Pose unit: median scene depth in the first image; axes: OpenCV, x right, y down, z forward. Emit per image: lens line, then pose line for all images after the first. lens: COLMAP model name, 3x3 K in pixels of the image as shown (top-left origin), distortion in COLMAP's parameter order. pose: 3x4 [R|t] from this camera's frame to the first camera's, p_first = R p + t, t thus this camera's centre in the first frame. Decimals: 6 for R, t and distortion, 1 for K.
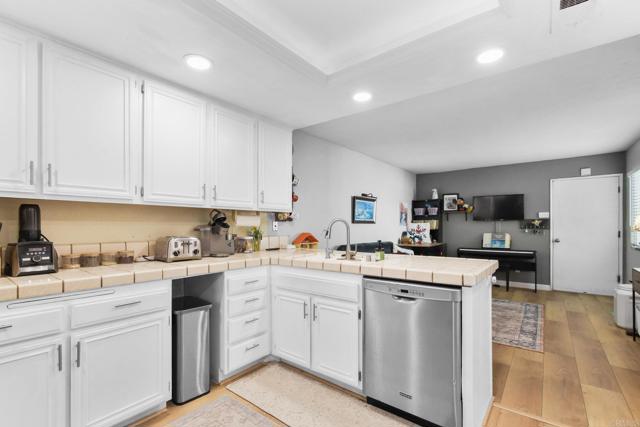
lens RADIAL K [[292.7, 0, 318.0], [0, 292.7, 219.0], [0, 0, 1]] dist [-0.000038, -0.000204]
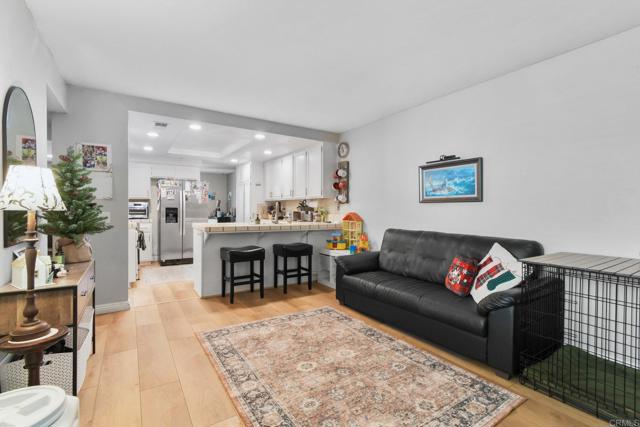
lens RADIAL K [[292.7, 0, 318.1], [0, 292.7, 212.2], [0, 0, 1]] dist [-0.000038, -0.000204]
pose [[-0.317663, 0.010198, -0.948149, 1.332983], [0.016512, 0.999850, 0.005222, 0.045187], [0.948060, -0.013997, -0.317783, 1.454932]]
